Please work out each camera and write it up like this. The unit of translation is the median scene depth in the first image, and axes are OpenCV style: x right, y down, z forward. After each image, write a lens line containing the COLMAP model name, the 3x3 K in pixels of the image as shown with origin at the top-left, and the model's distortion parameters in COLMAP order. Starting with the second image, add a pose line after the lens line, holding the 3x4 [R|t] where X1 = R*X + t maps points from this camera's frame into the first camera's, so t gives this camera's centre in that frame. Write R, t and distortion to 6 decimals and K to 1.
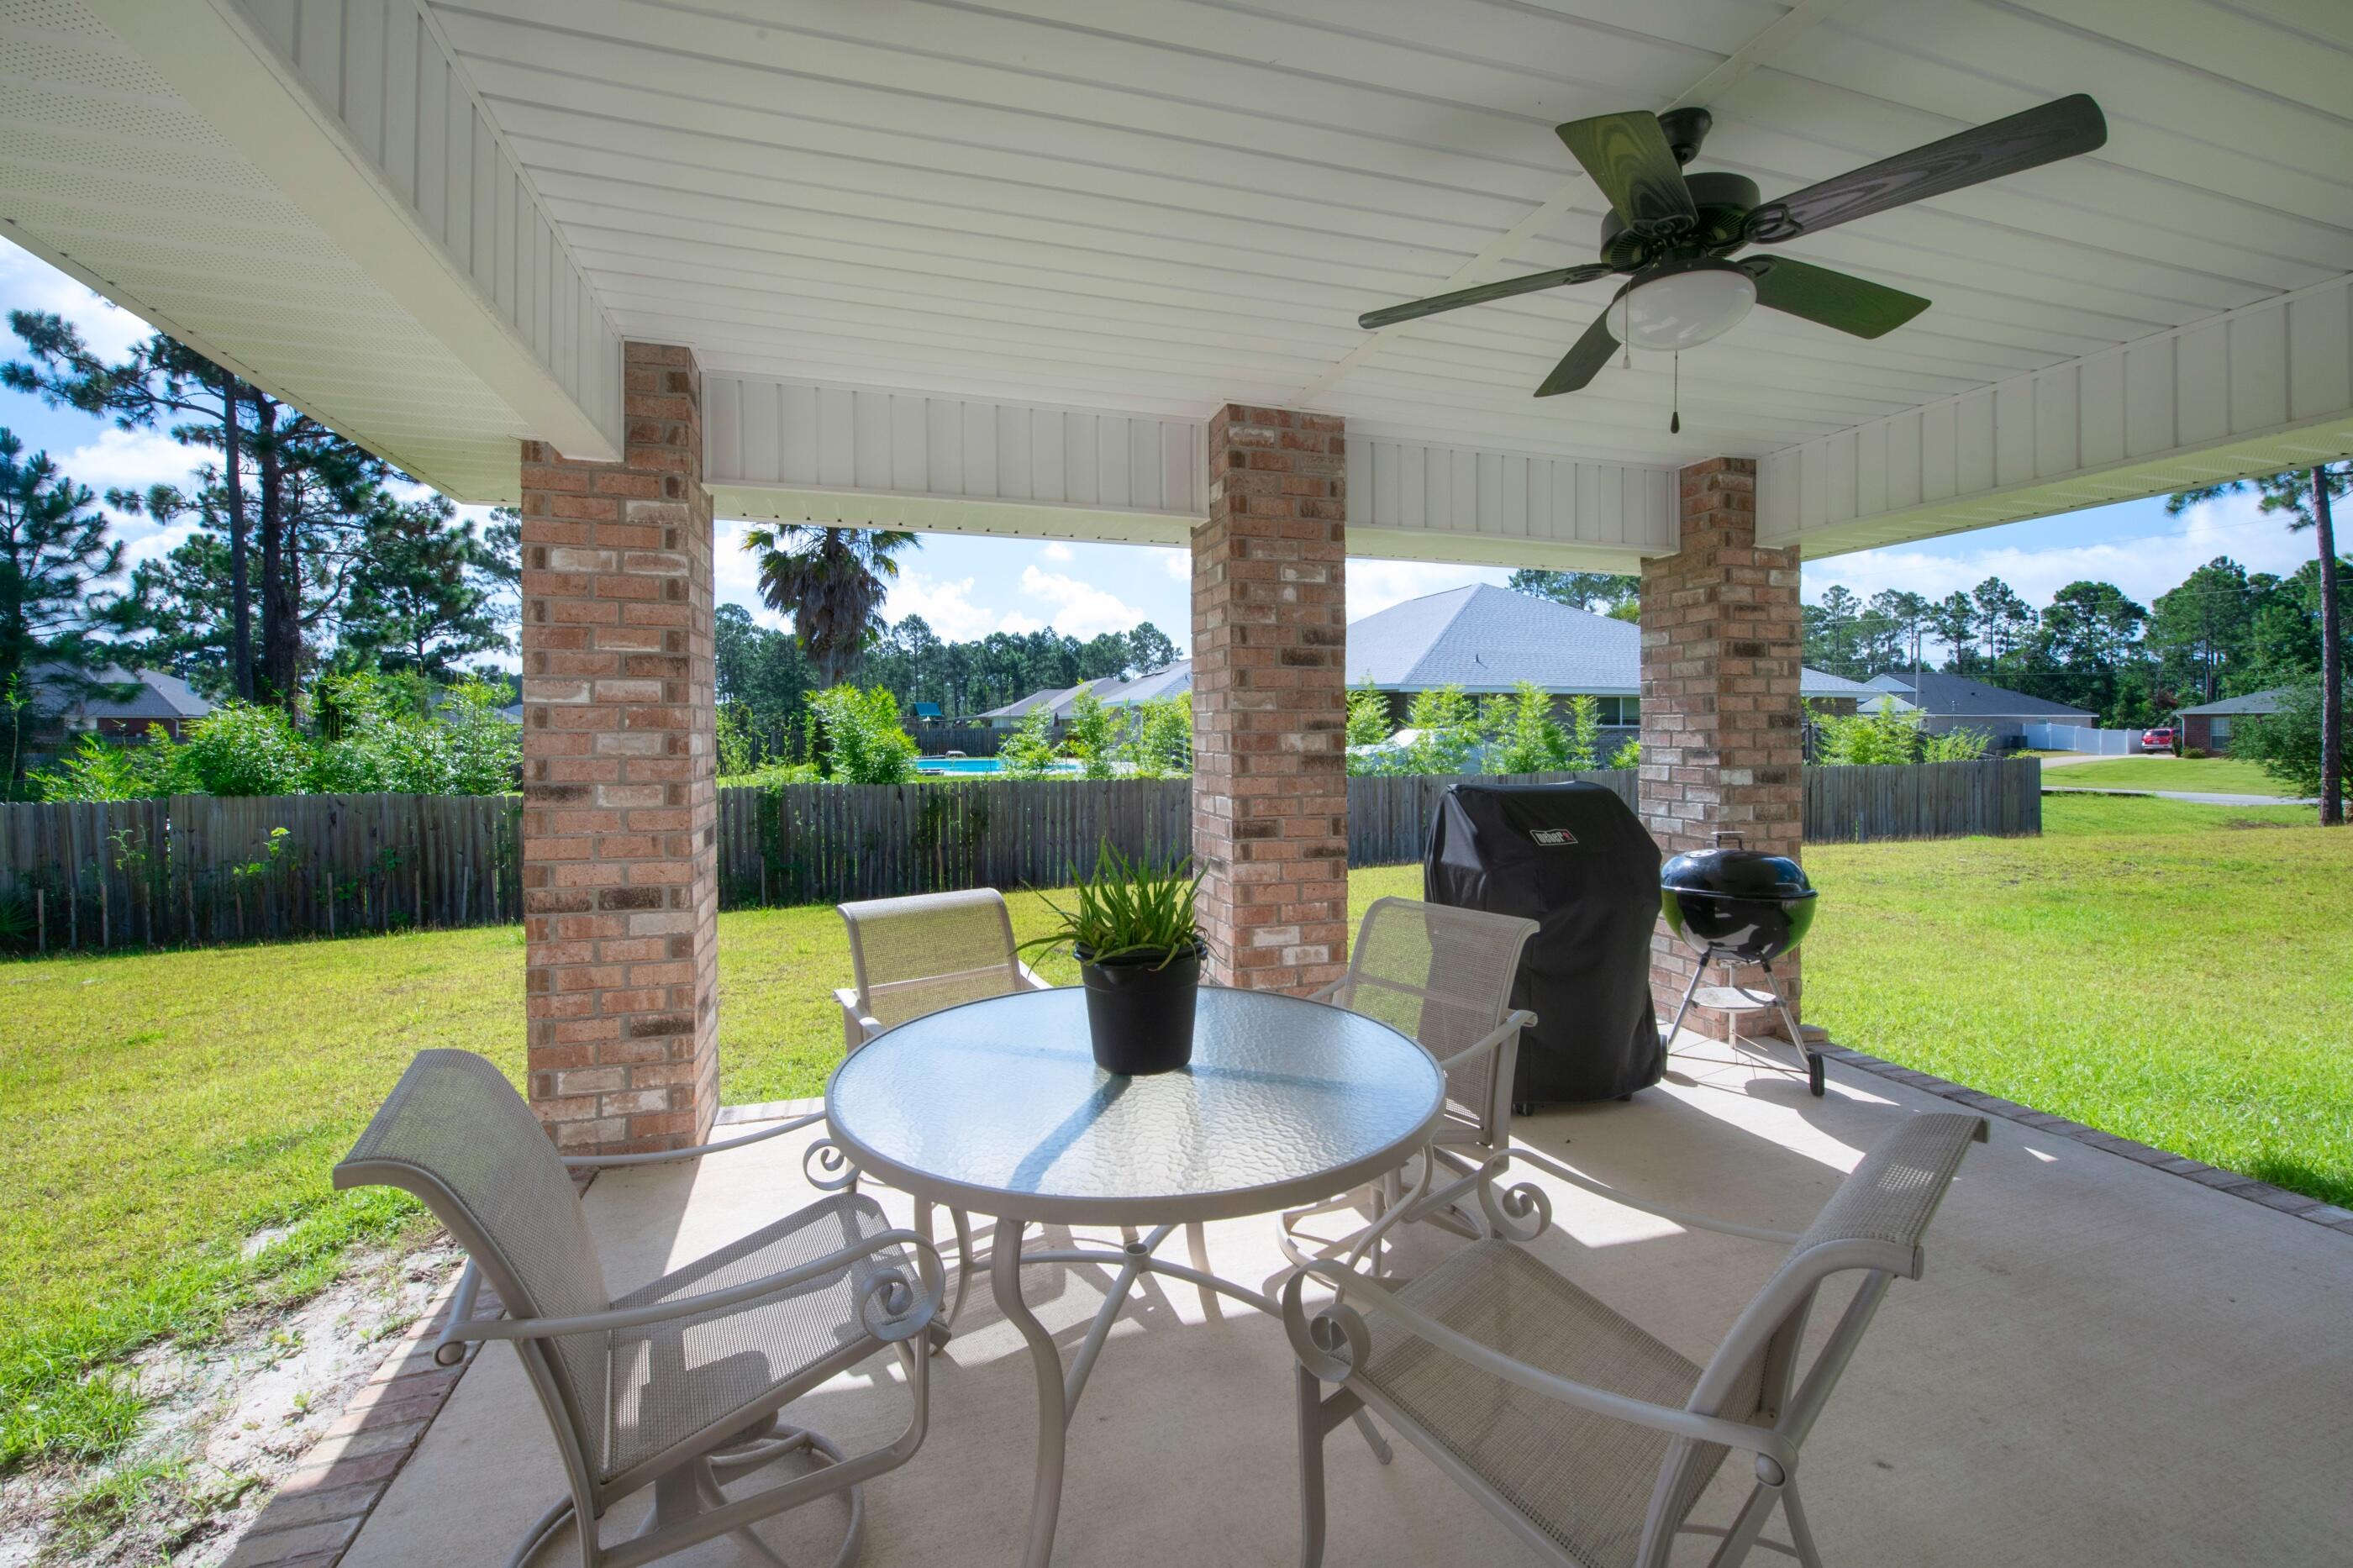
lens RADIAL K [[955.5, 0, 1246.9], [0, 955.5, 740.0], [0, 0, 1]] dist [0.000103, -0.004017]
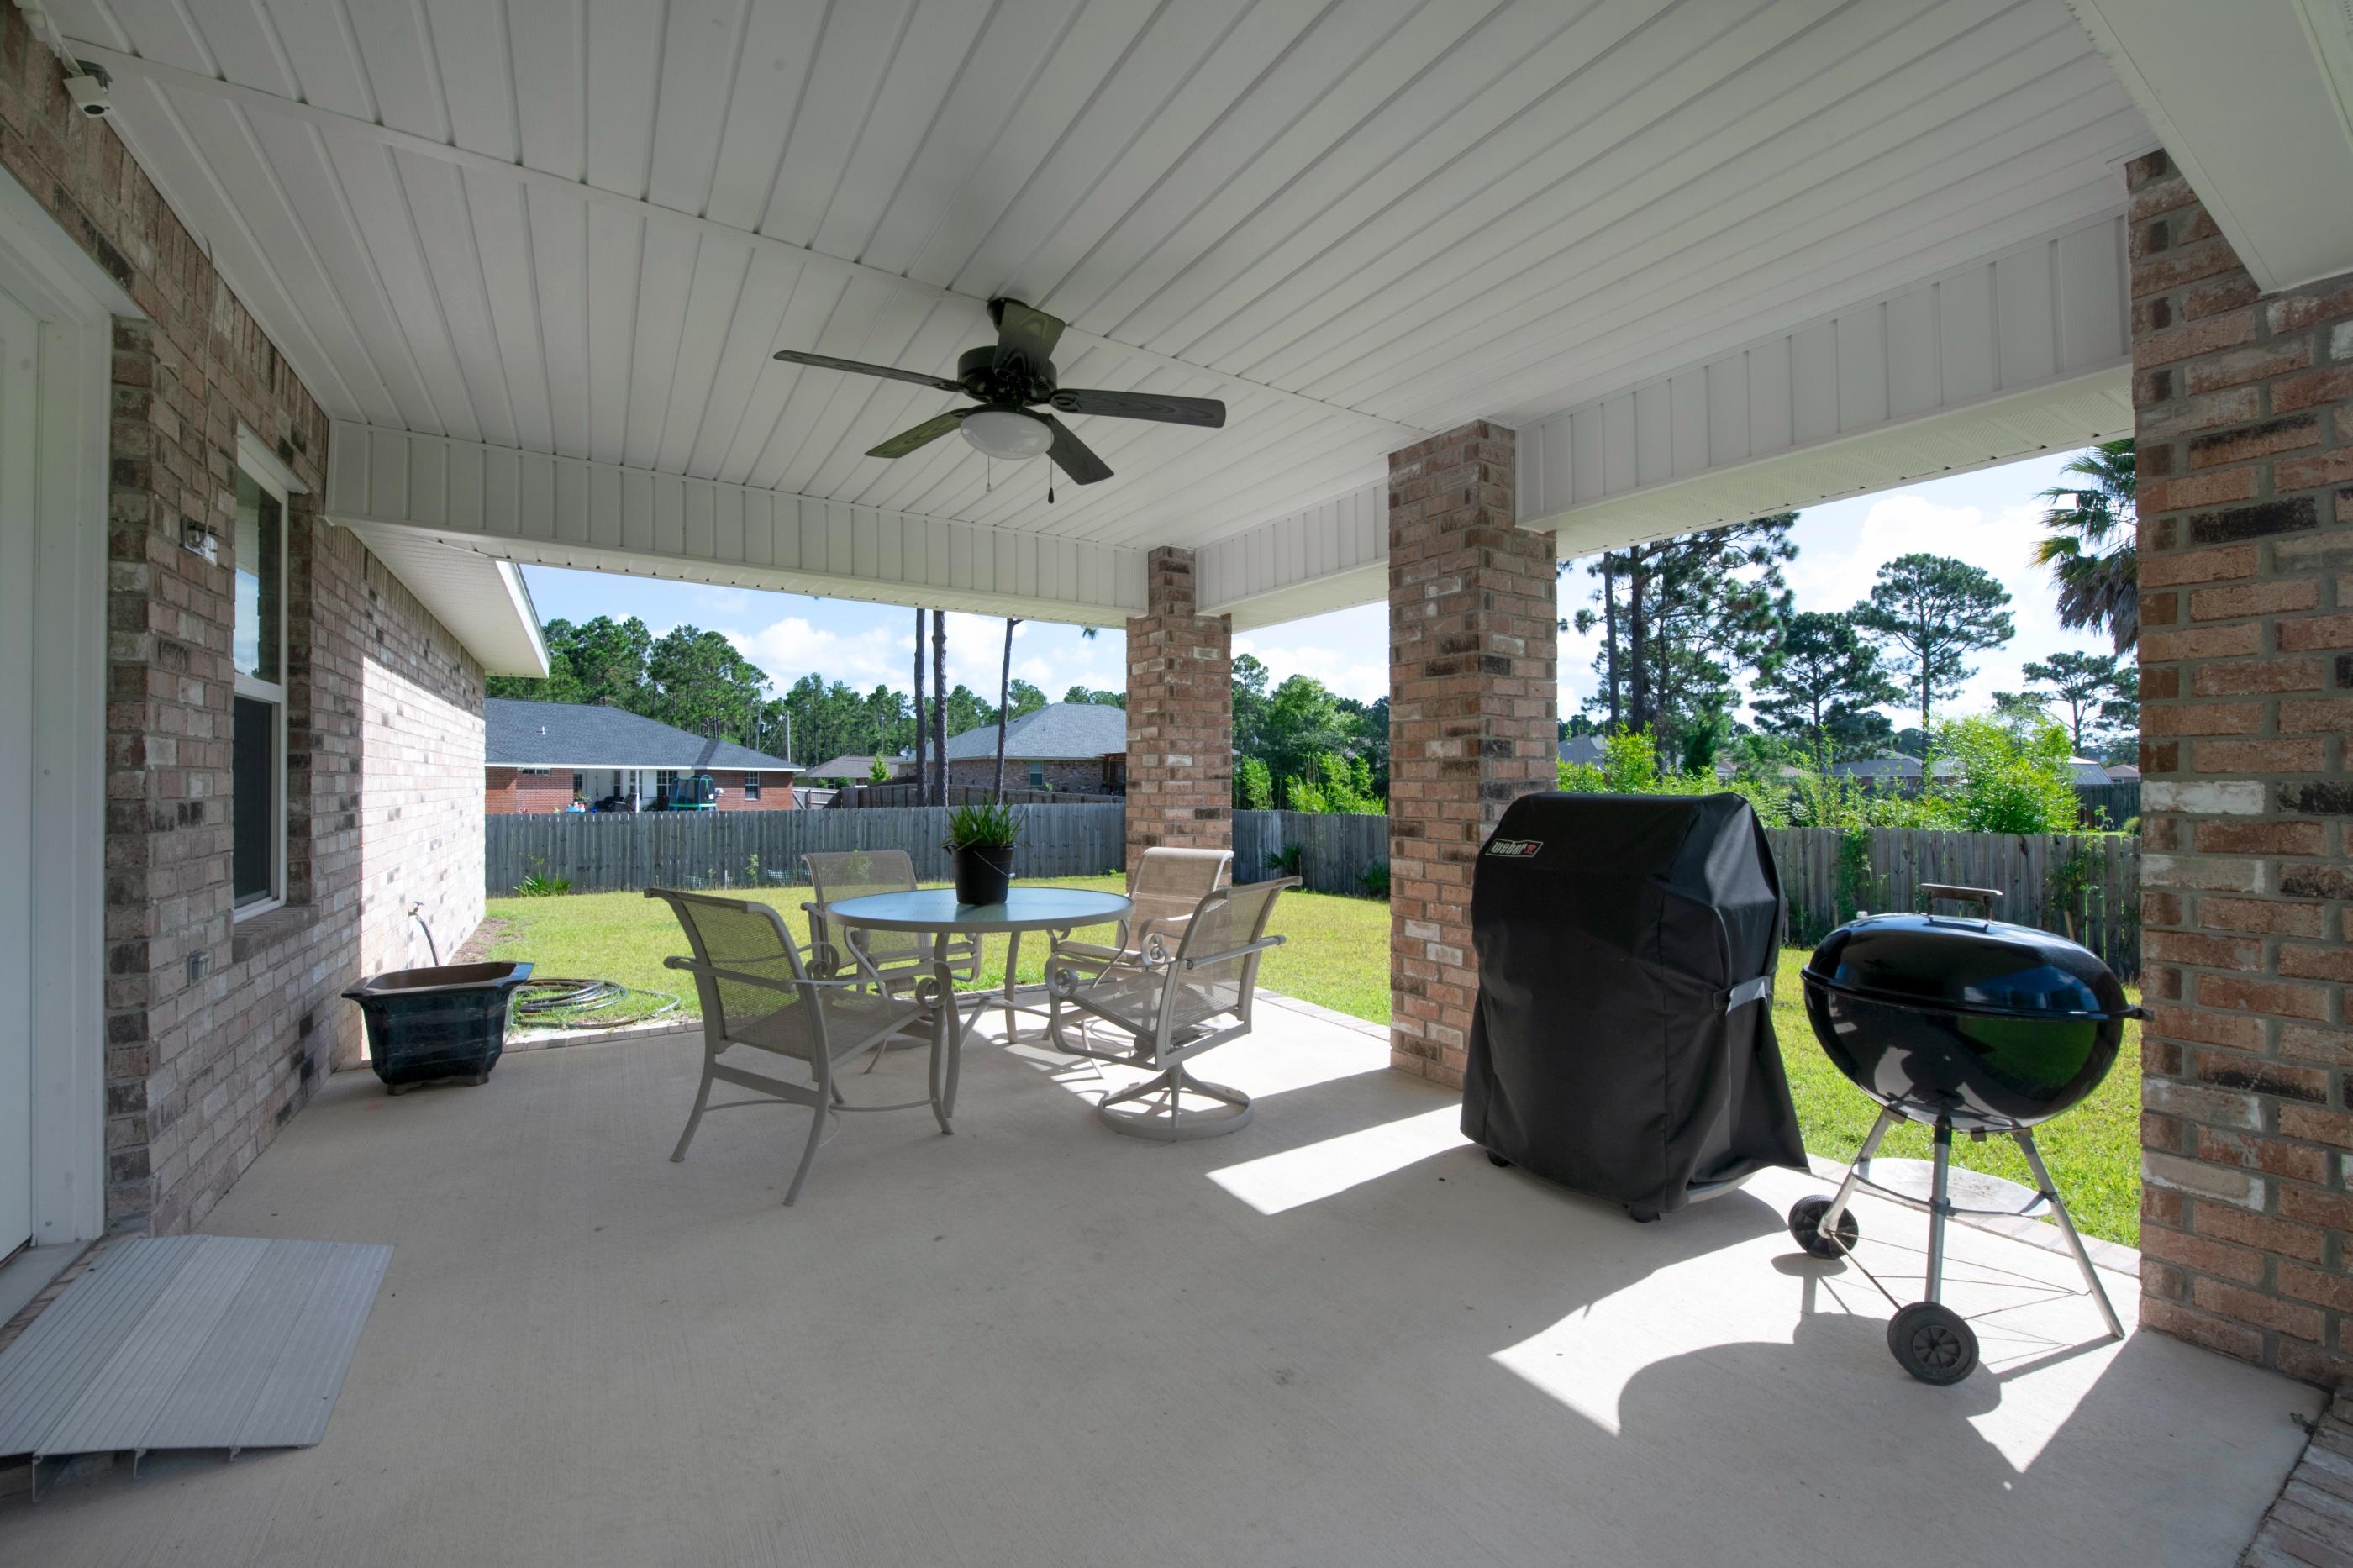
lens RADIAL K [[955.5, 0, 1174.0], [0, 955.5, 779.0], [0, 0, 1]] dist [0.000103, -0.004017]
pose [[0.252778, -0.004414, -0.967514, 0.995279], [-0.008985, 0.999936, -0.006910, 0.045003], [0.967483, 0.010440, 0.252722, 0.456113]]
